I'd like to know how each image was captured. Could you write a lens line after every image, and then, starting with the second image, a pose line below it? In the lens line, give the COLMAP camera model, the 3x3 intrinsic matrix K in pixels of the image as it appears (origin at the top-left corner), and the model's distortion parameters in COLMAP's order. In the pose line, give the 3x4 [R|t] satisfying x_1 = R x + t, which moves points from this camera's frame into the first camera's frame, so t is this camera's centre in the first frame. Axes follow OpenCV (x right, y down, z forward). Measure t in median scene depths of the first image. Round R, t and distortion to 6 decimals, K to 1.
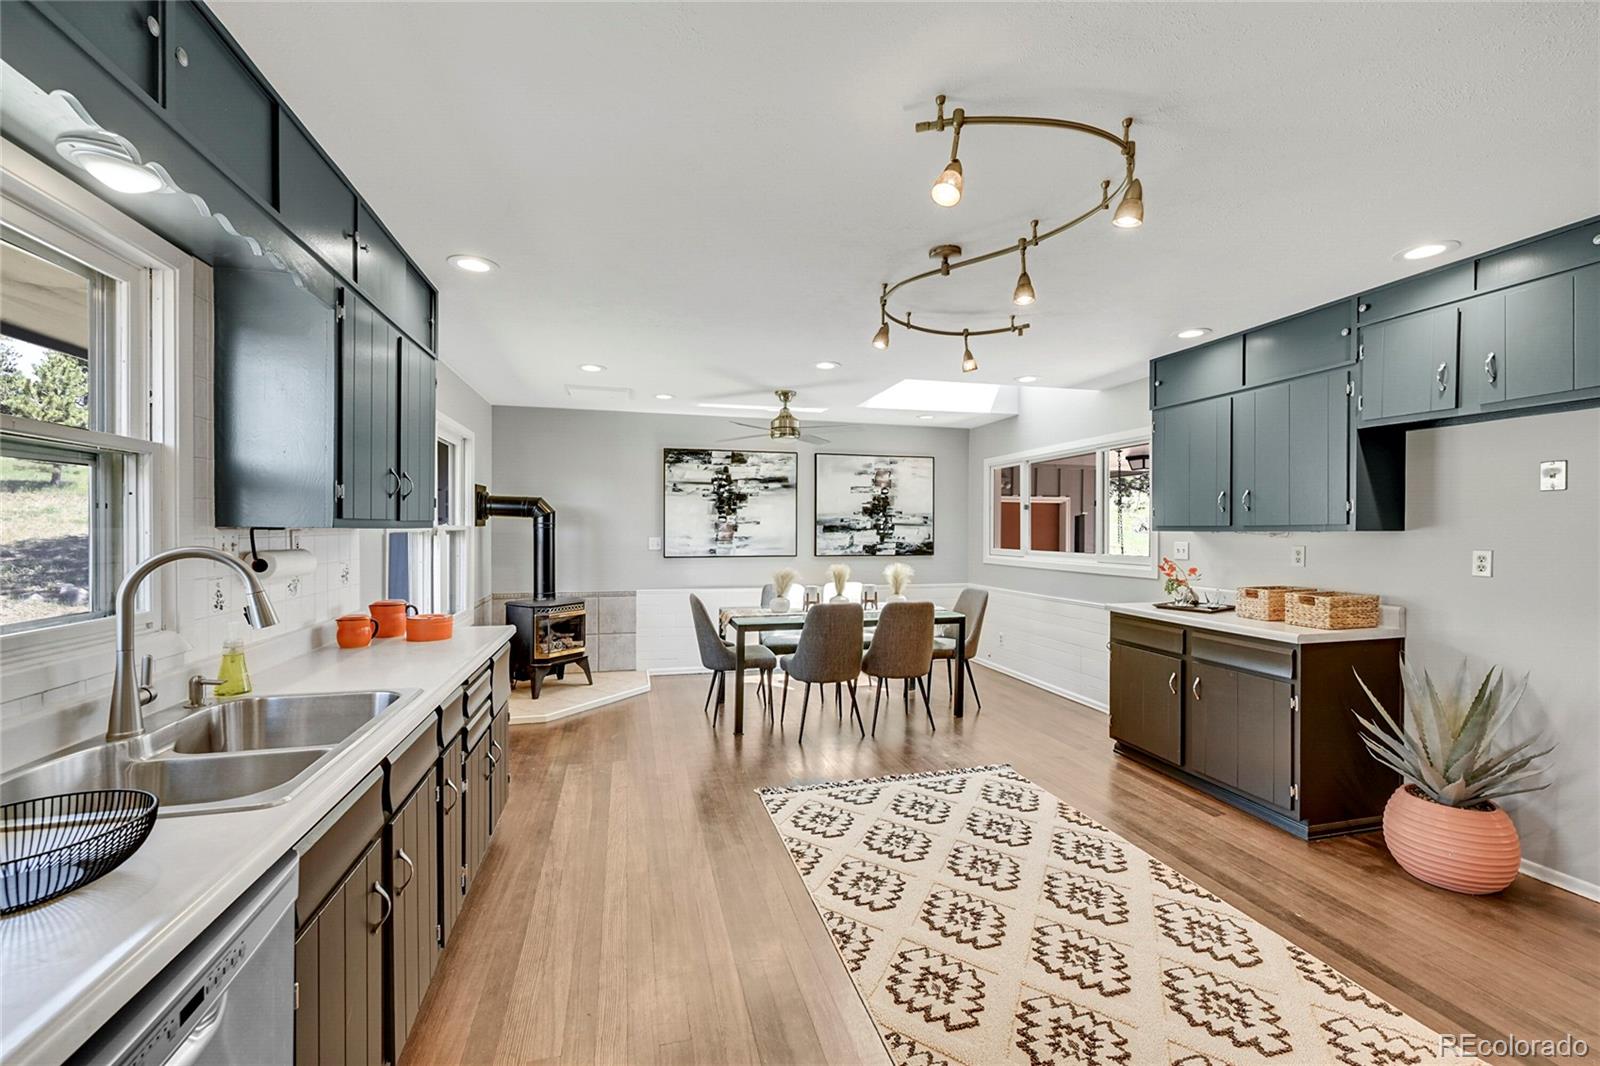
lens RADIAL K [[680.5, 0, 793.9], [0, 680.5, 538.5], [0, 0, 1]] dist [0.001608, 0.000233]
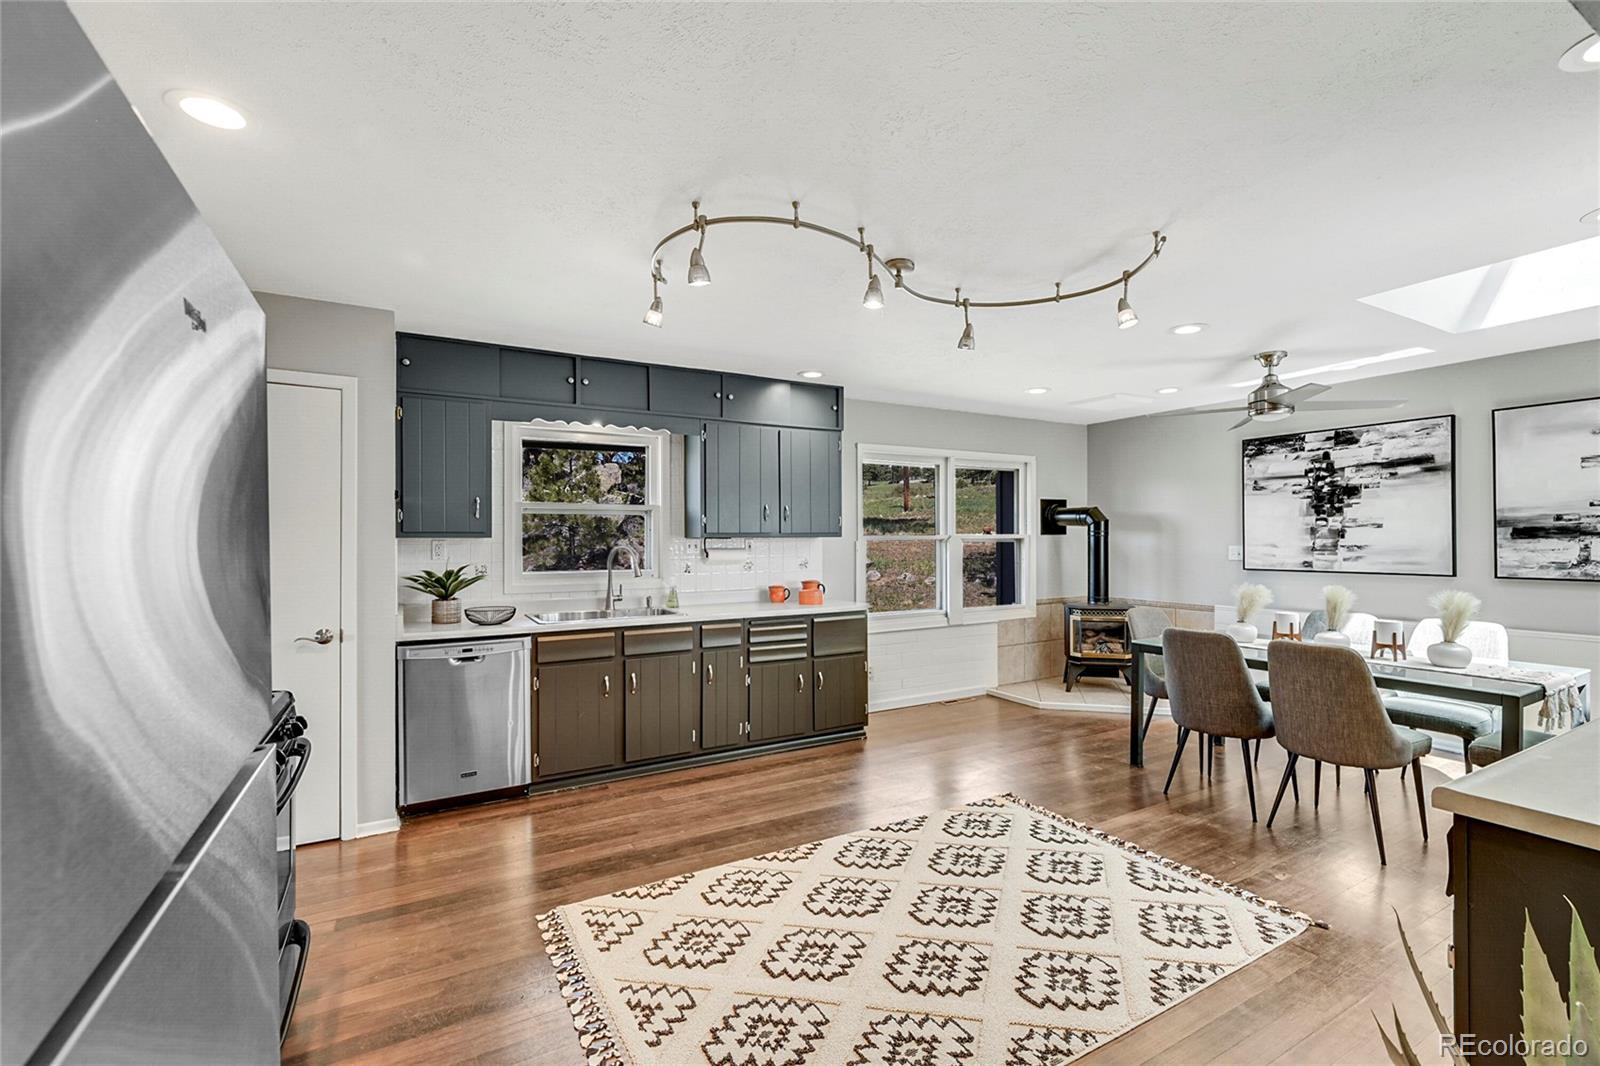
lens RADIAL K [[680.5, 0, 785.4], [0, 680.5, 531.8], [0, 0, 1]] dist [0.001608, 0.000233]
pose [[0.248611, -0.013833, -0.968505, 0.478572], [-0.008586, 0.999827, -0.016484, 0.000049], [0.968565, 0.012413, 0.248449, 0.237385]]
